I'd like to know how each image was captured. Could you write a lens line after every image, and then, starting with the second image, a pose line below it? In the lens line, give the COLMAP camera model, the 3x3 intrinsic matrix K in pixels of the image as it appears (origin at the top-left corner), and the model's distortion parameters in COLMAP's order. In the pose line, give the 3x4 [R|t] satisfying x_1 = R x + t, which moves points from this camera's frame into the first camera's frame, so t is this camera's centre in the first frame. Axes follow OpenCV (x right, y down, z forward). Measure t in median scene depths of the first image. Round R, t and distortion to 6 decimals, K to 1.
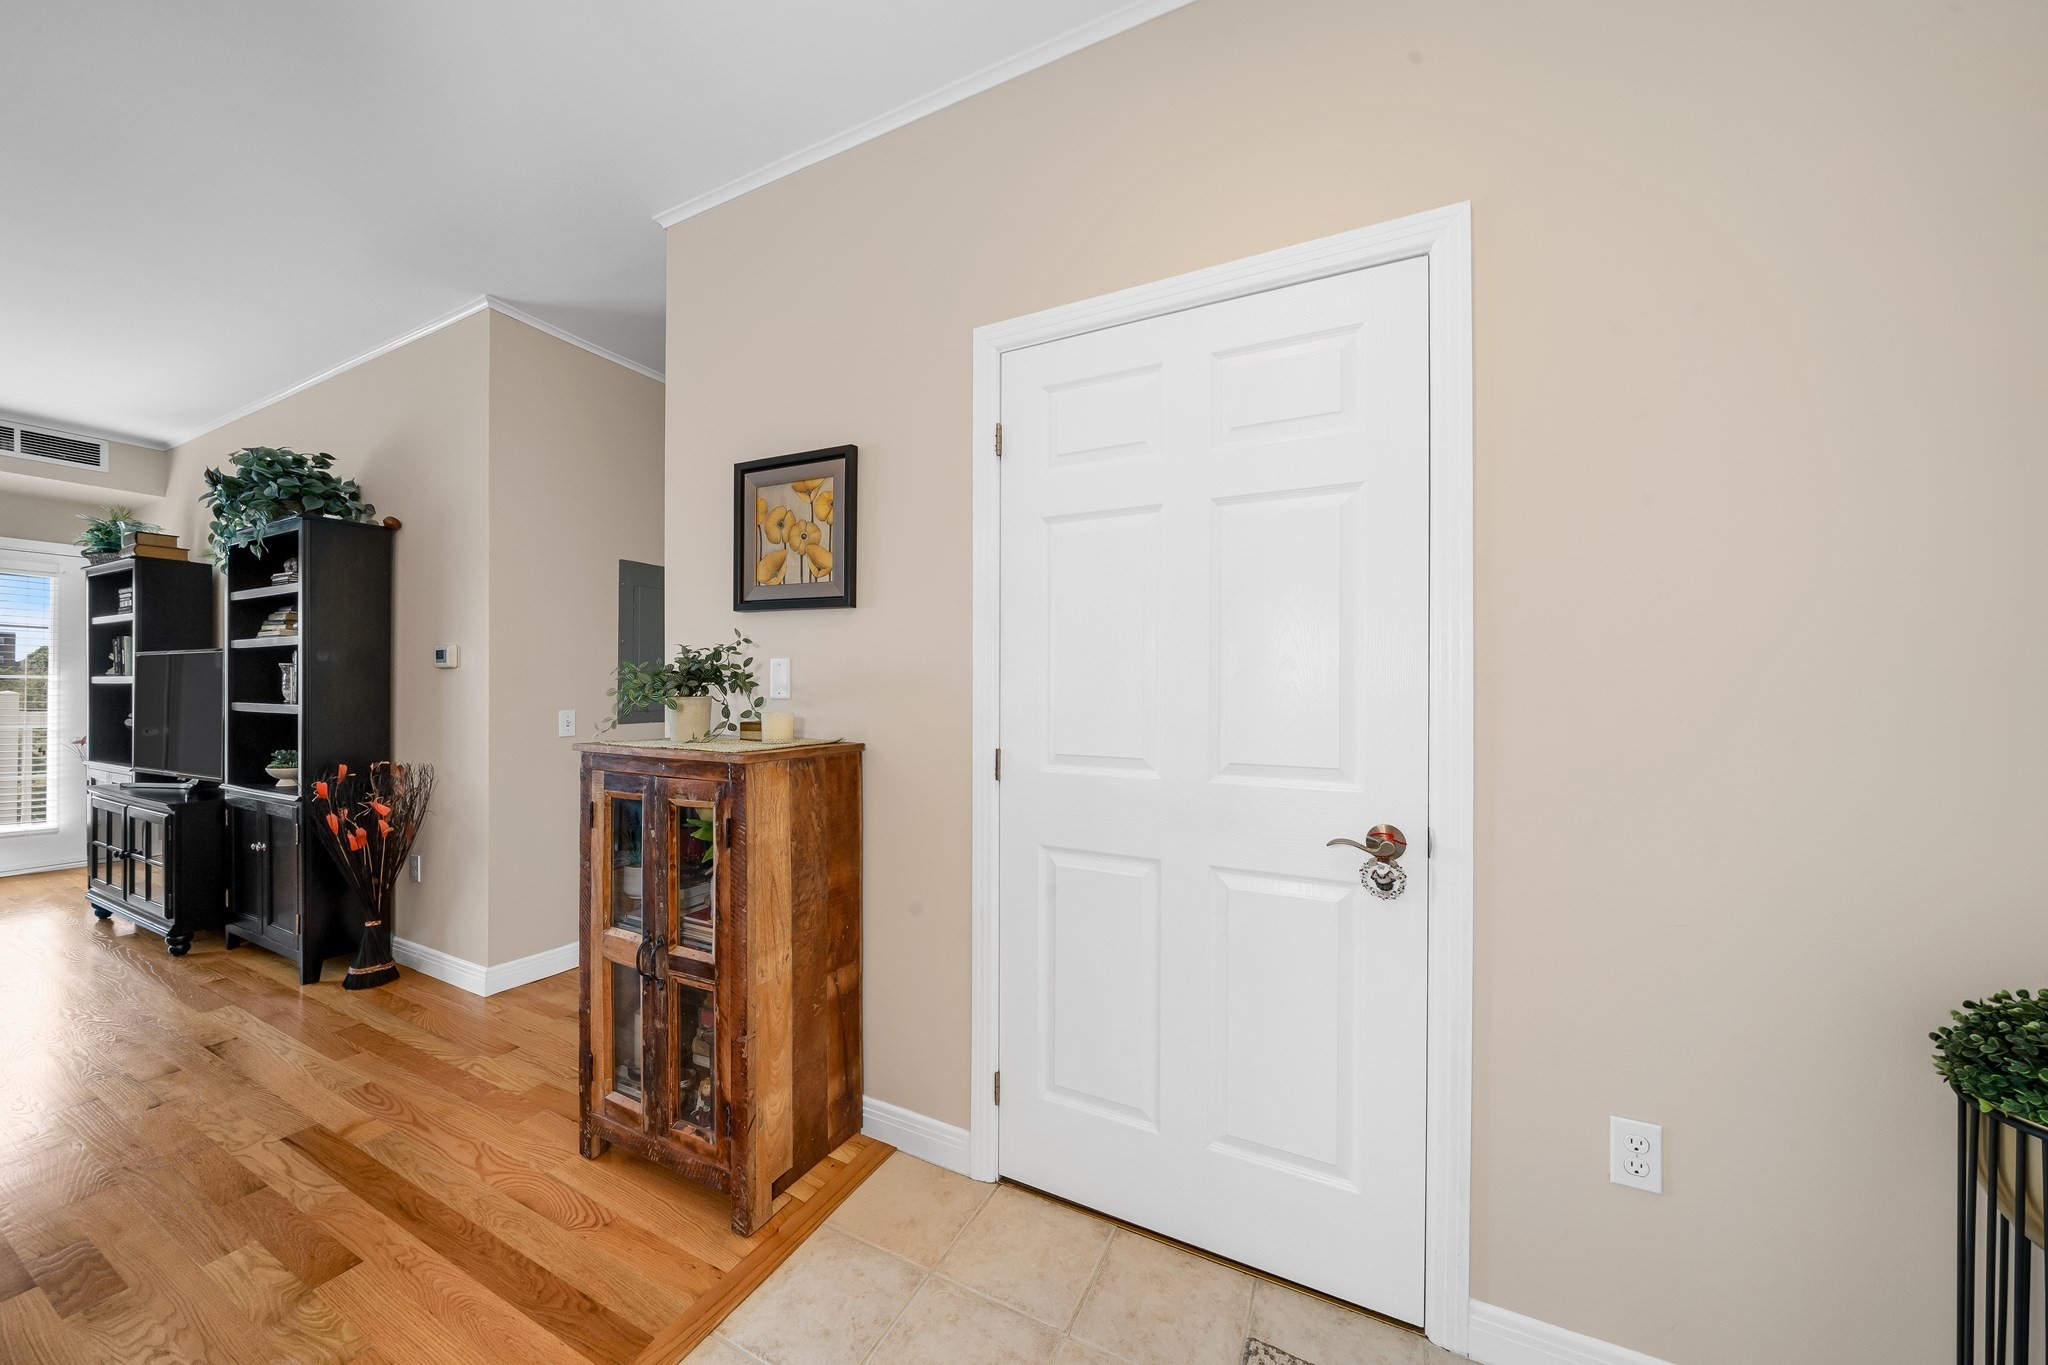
lens RADIAL K [[704.2, 0, 1029.6], [0, 704.2, 683.4], [0, 0, 1]] dist [-0.000606, -0.000123]
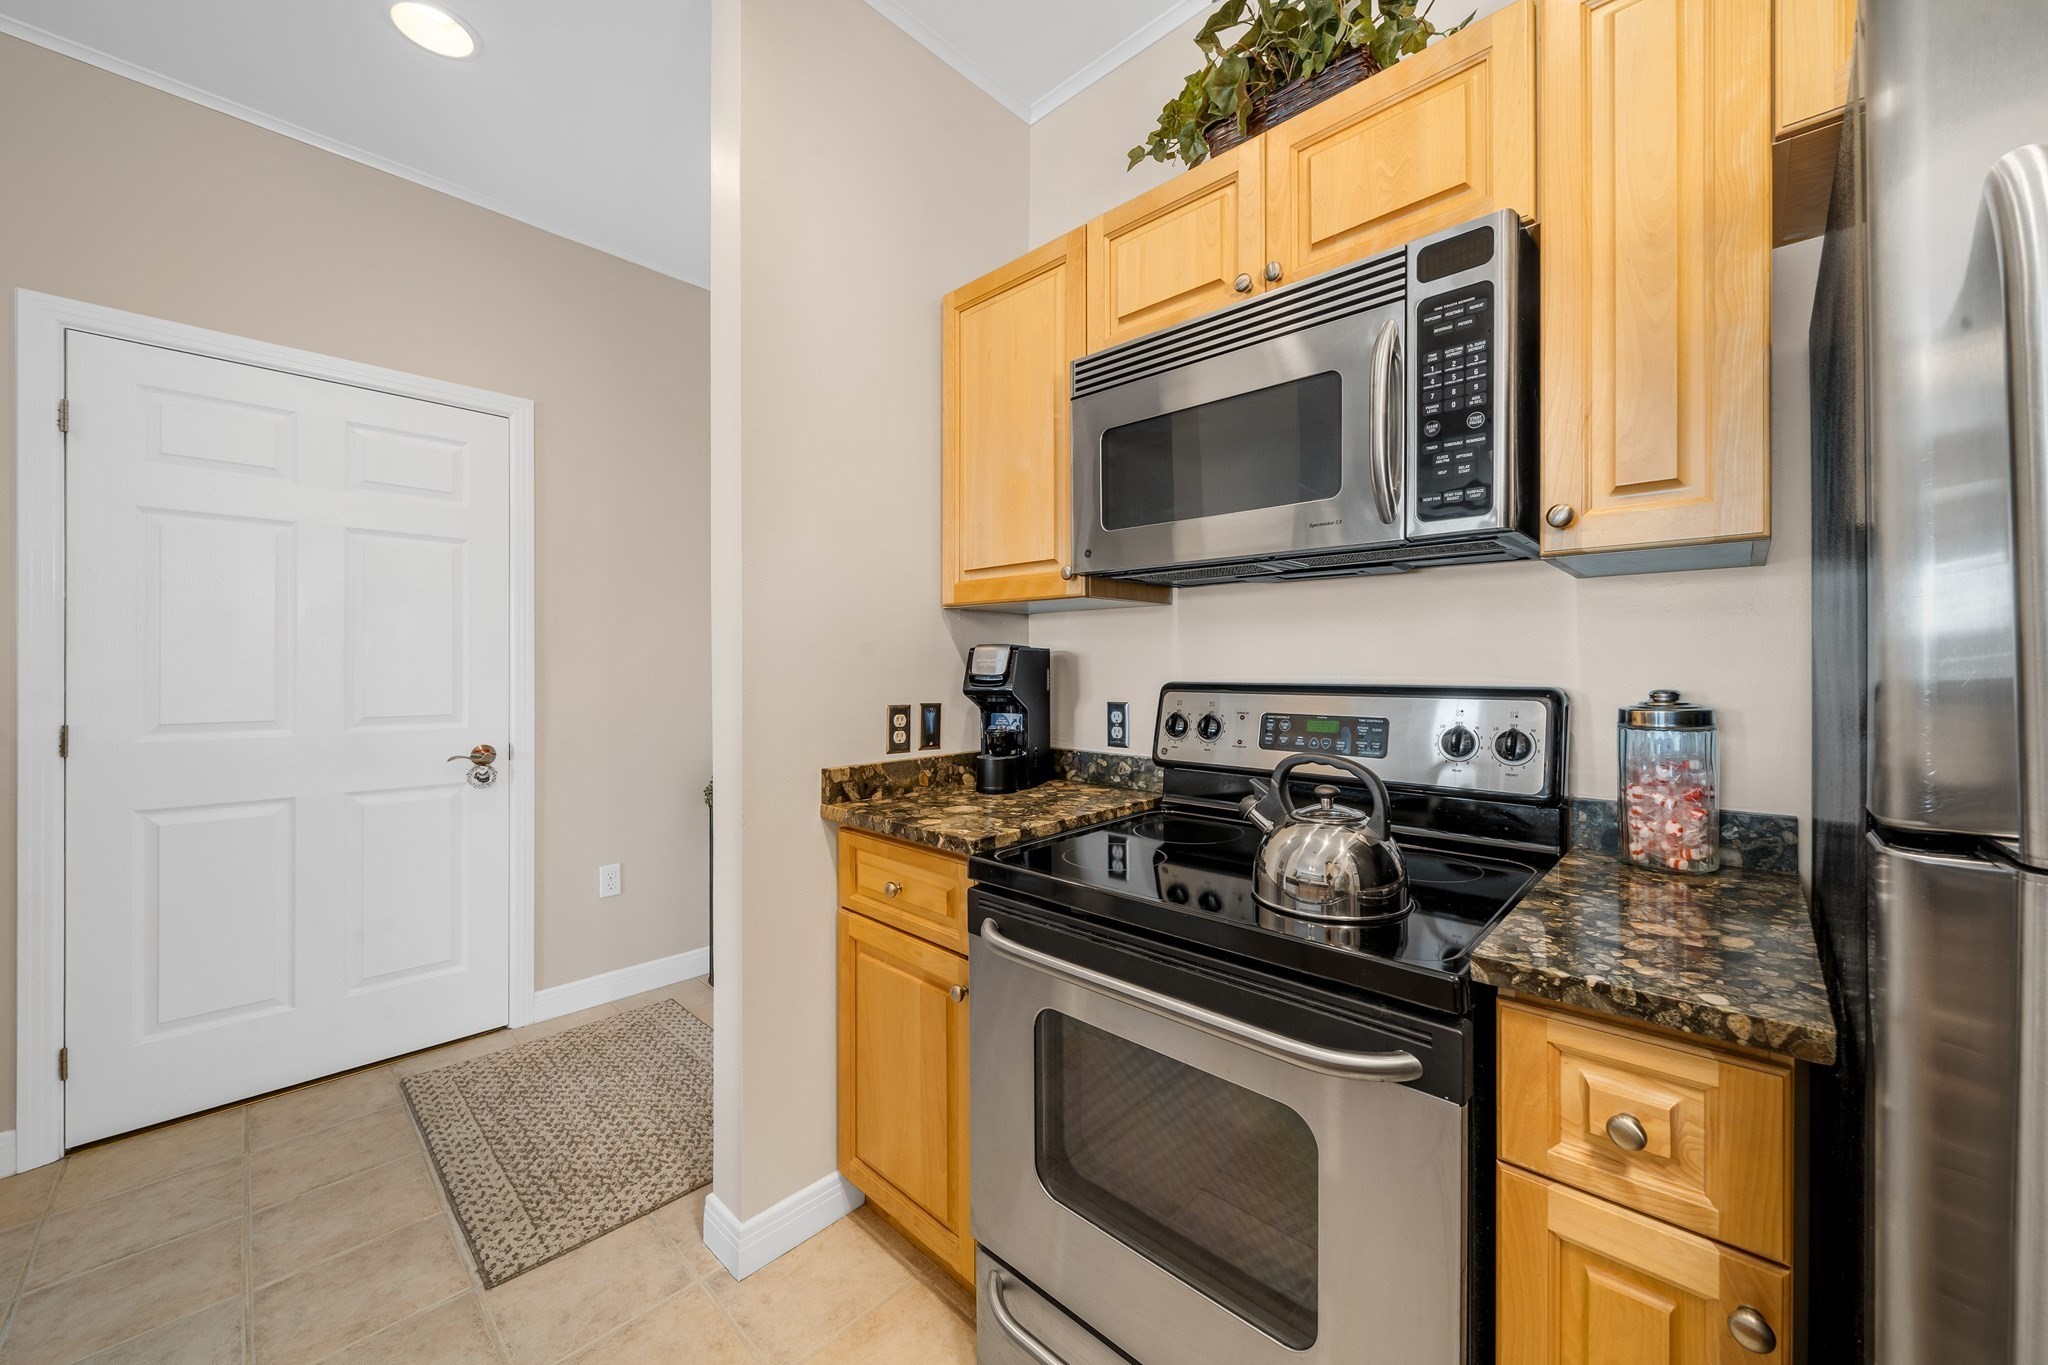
lens RADIAL K [[757.8, 0, 1033.7], [0, 757.8, 667.7], [0, 0, 1]] dist [-0.000441, -0.000265]
pose [[0.299156, -0.003243, 0.954199, -0.815541], [-0.001144, 0.999992, 0.003758, 0.006383], [-0.954203, -0.002216, 0.299150, -0.789735]]
